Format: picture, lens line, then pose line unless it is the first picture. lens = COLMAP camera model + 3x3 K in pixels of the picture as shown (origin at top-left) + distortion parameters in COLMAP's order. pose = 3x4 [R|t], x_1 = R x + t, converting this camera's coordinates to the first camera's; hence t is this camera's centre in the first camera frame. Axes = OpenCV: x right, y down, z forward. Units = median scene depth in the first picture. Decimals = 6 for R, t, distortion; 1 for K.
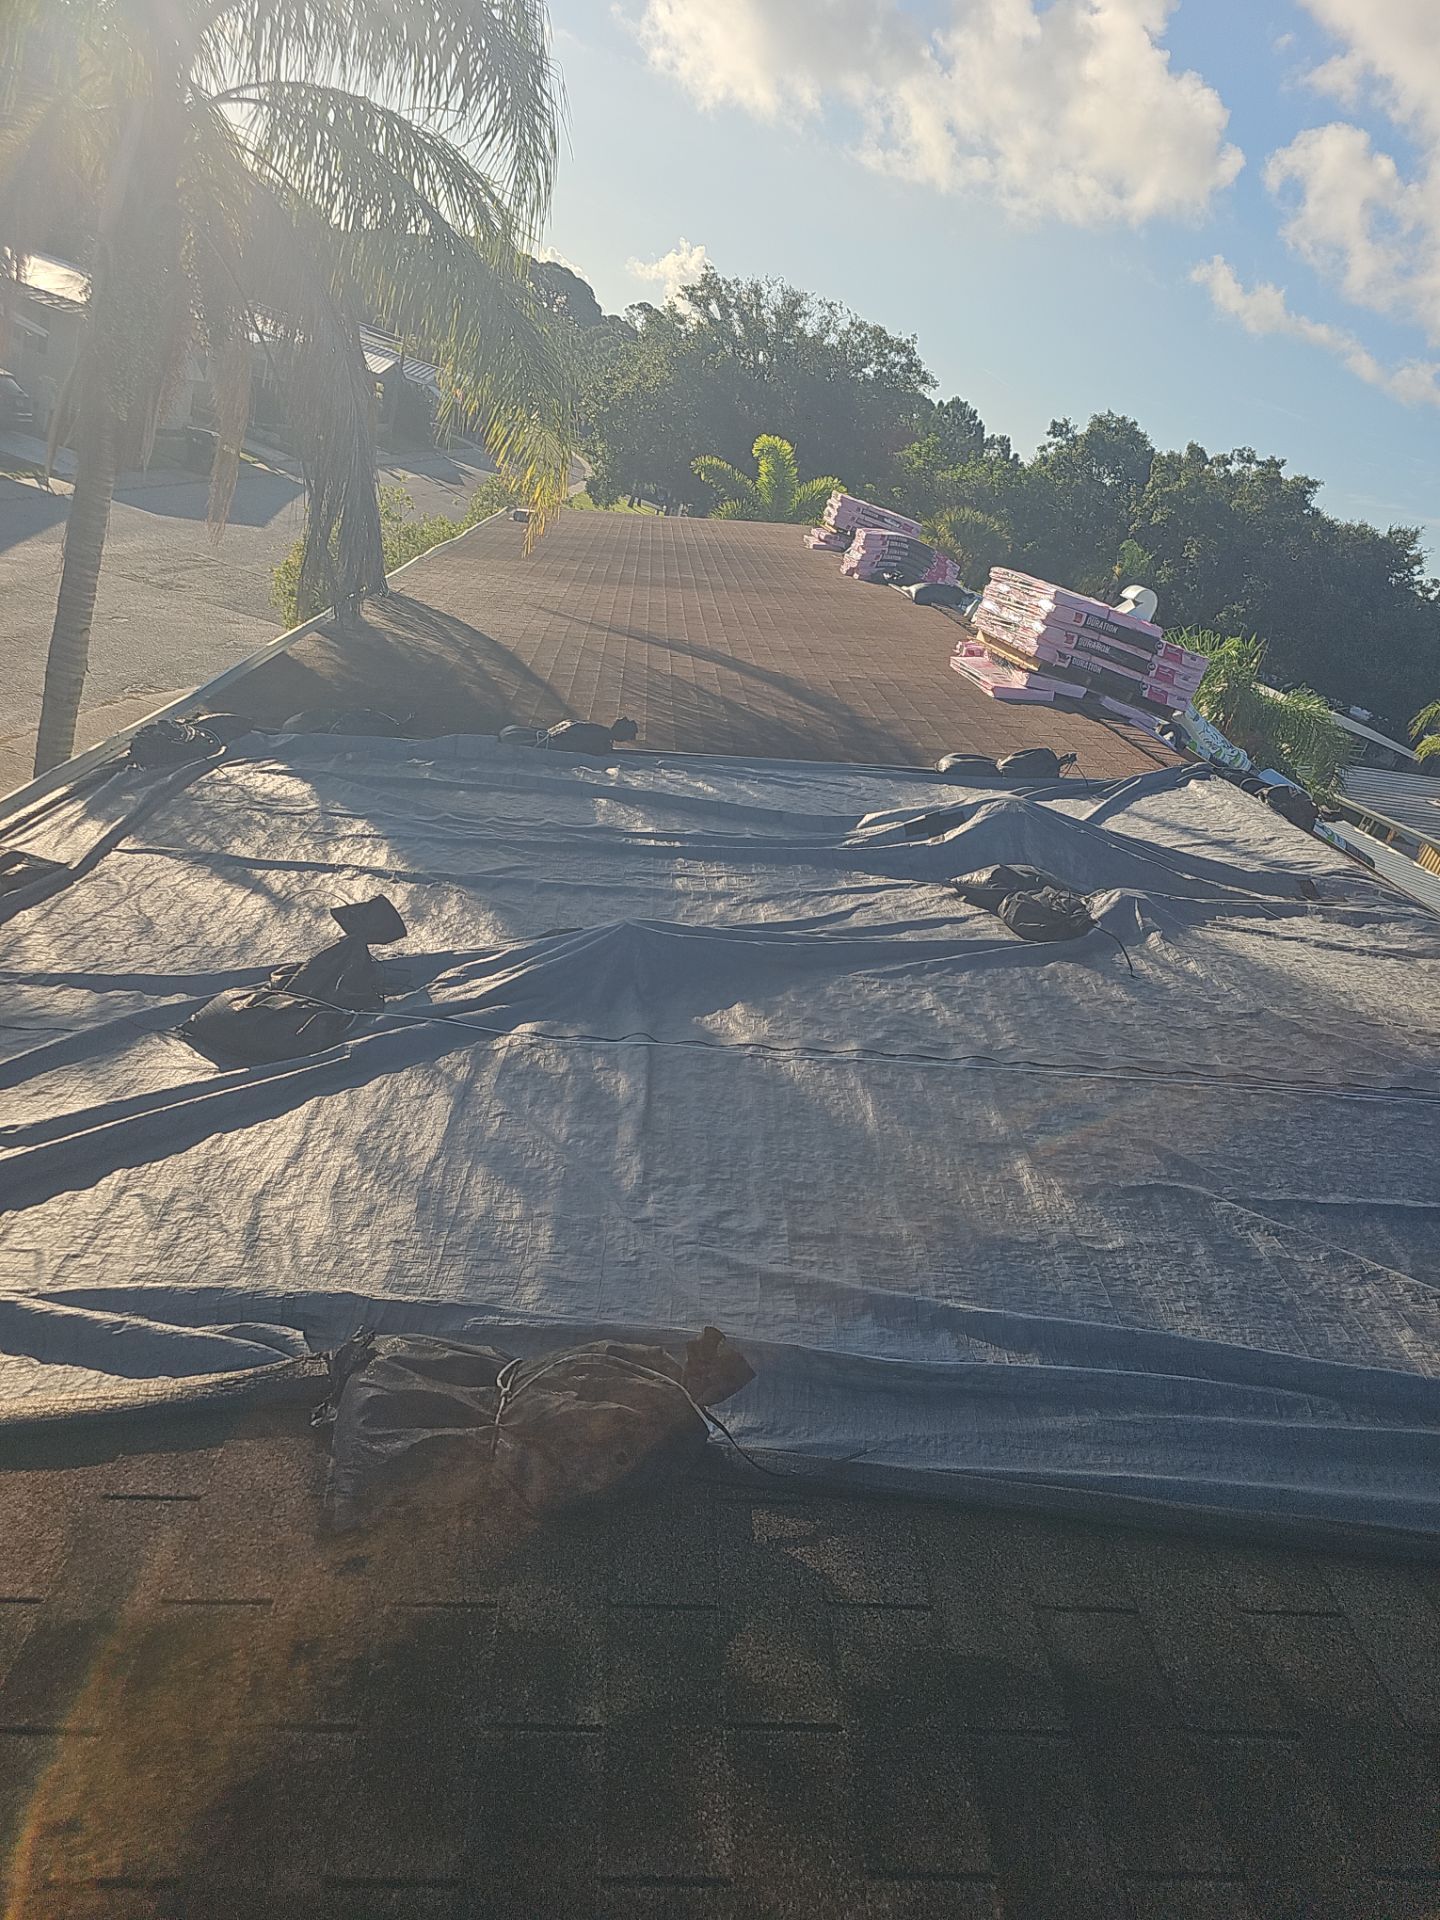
lens RADIAL K [[1275.7, 0, 722.1], [0, 1275.7, 1009.6], [0, 0, 1]] dist [0.038565, 0.002517]
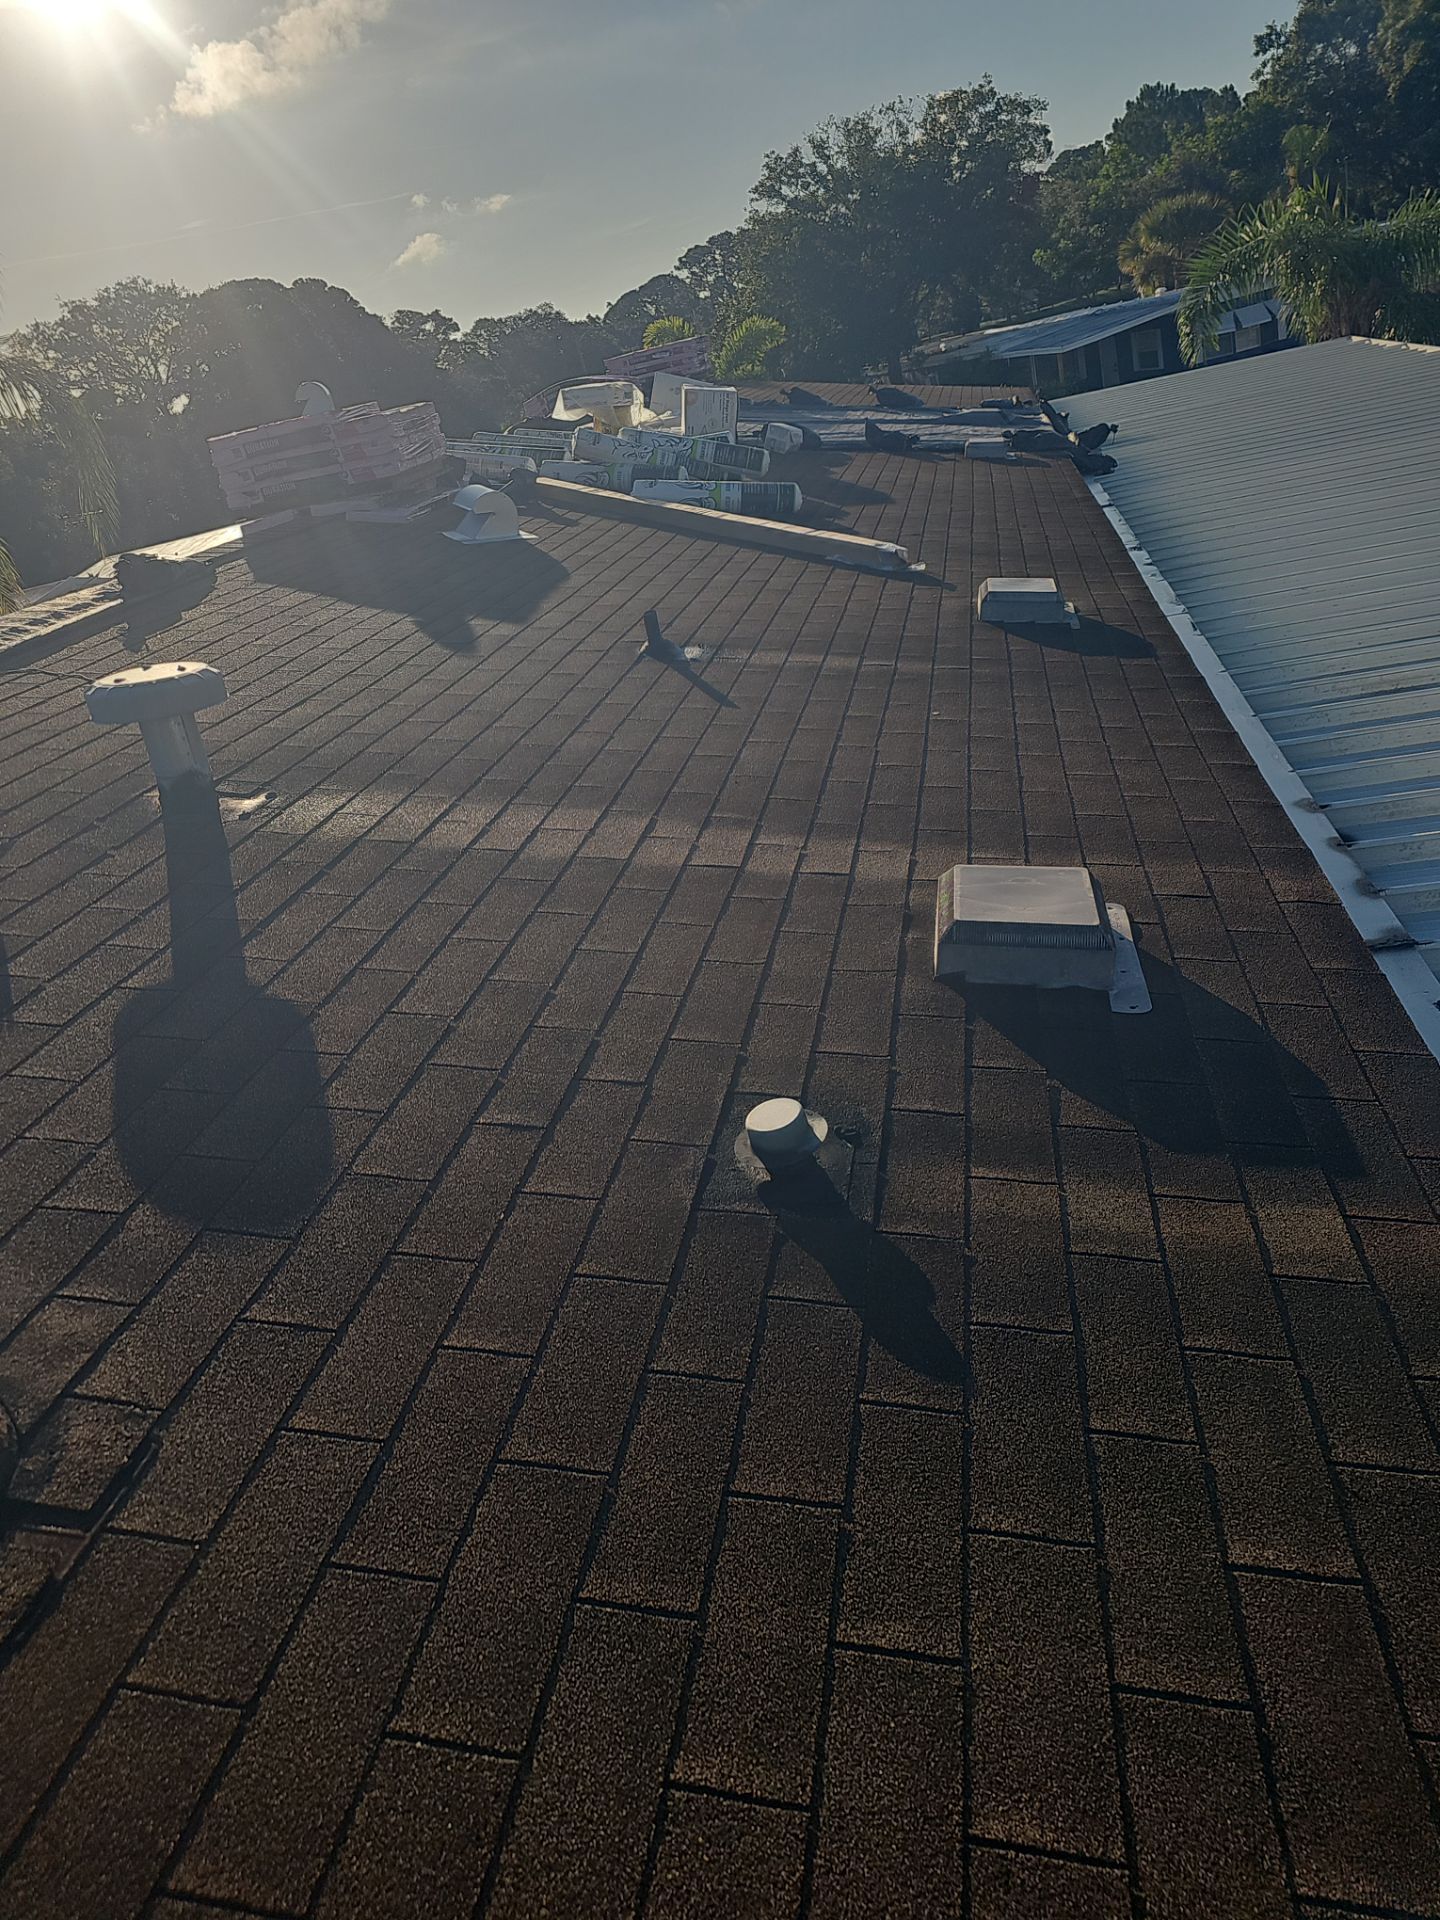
lens RADIAL K [[1311.4, 0, 746.9], [0, 1311.4, 992.5], [0, 0, 1]] dist [0.046309, -0.031455]
pose [[0.831492, -0.368541, -0.415690, 0.132522], [0.378812, 0.923461, -0.060993, 0.042627], [0.406352, -0.106753, 0.907459, 0.031511]]
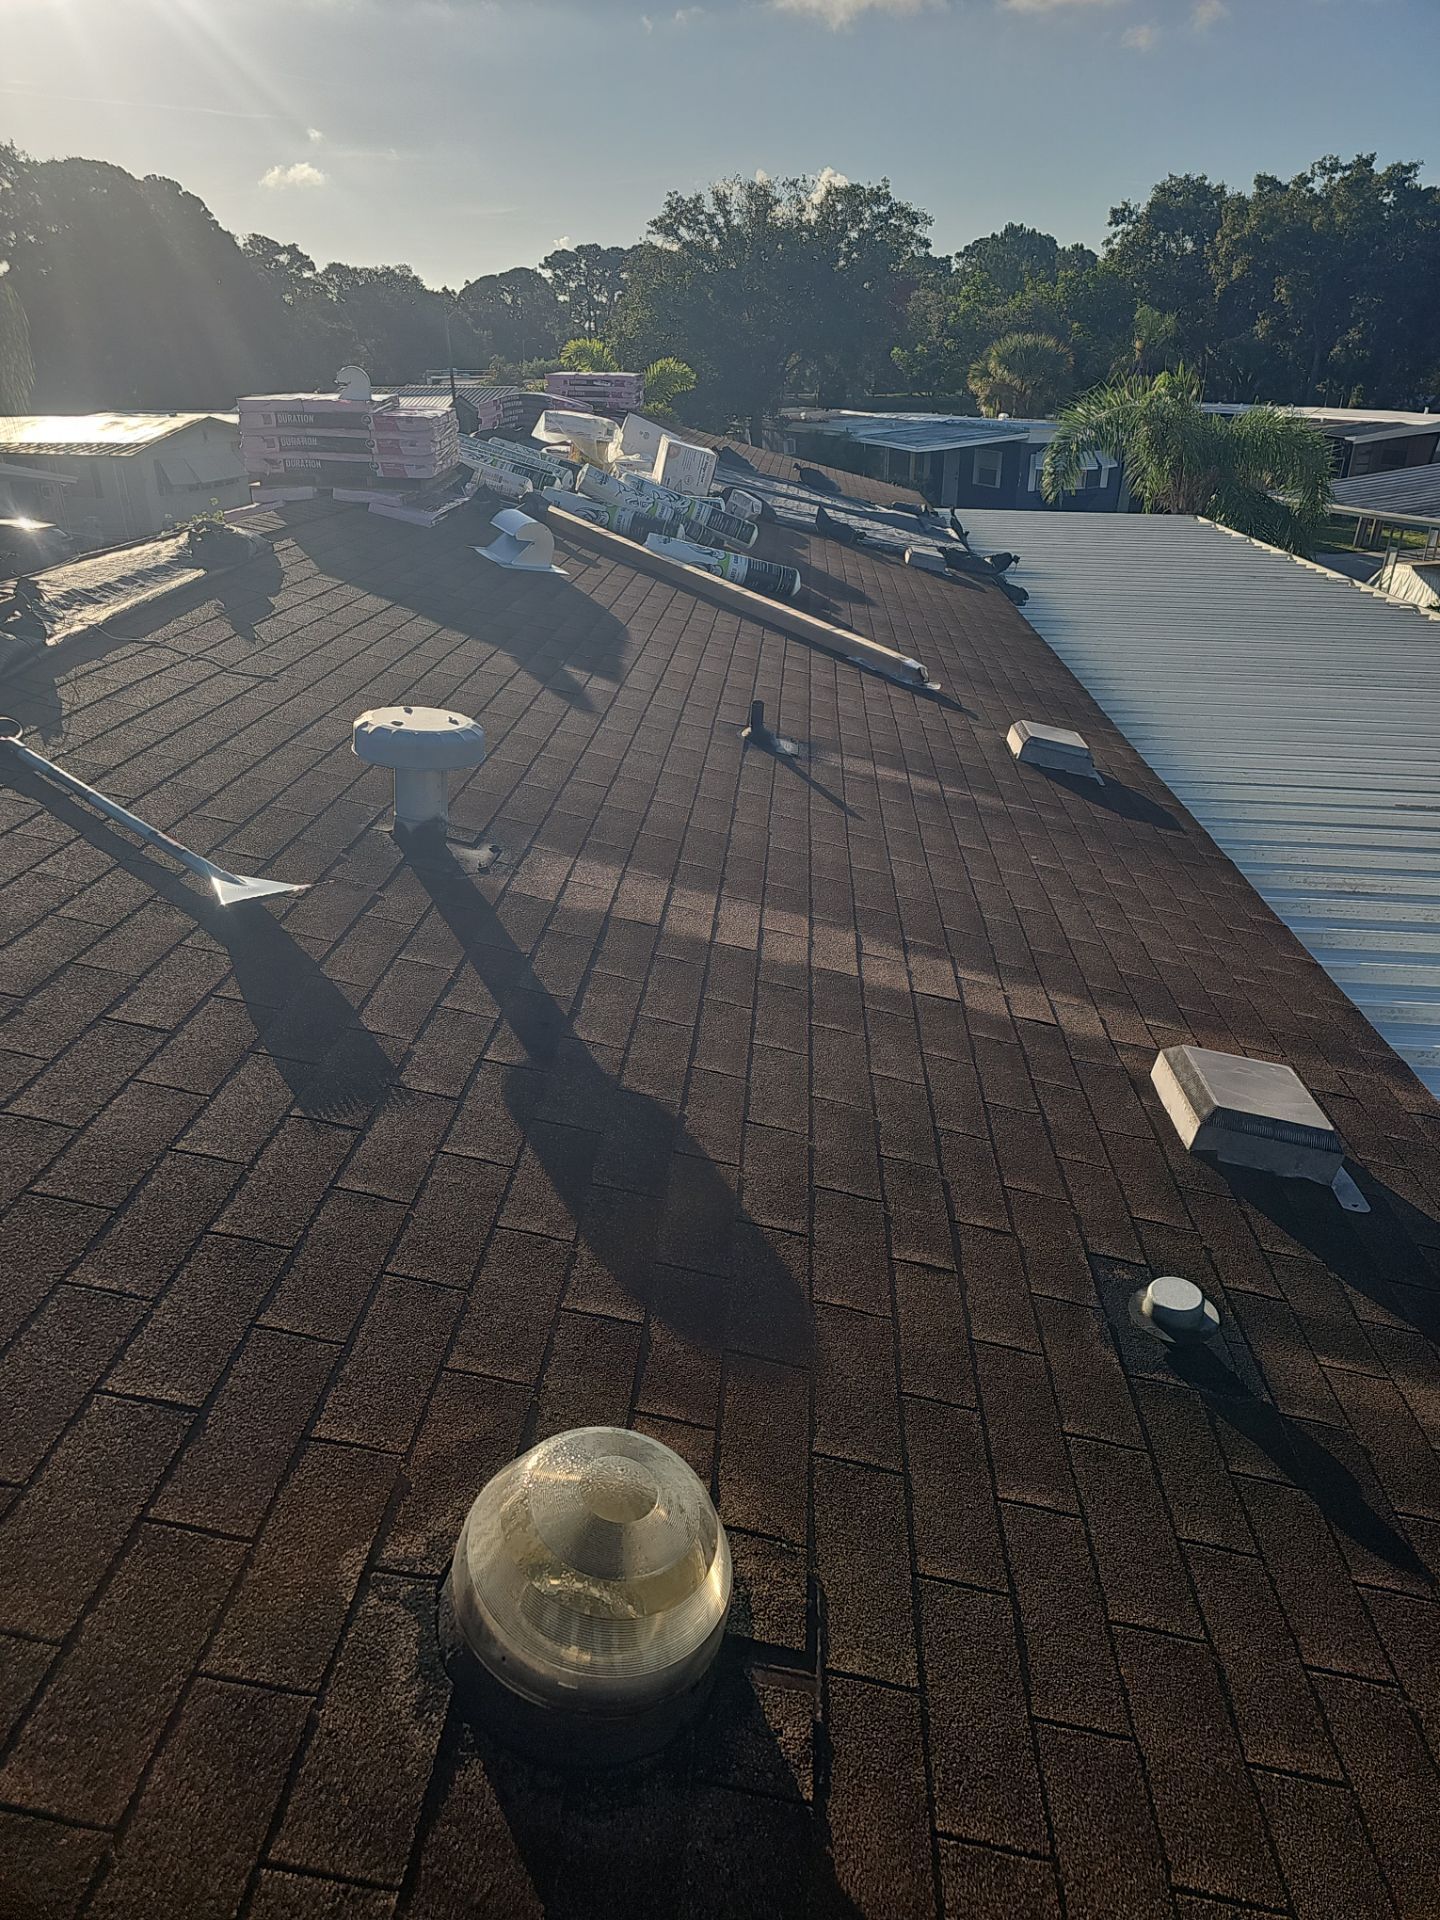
lens RADIAL K [[1270.4, 0, 727.9], [0, 1270.4, 999.0], [0, 0, 1]] dist [0.033810, -0.019490]
pose [[0.941941, -0.226852, -0.247560, 0.113272], [0.233871, 0.972267, -0.001083, 0.029961], [0.240940, -0.056877, 0.968872, 0.020892]]
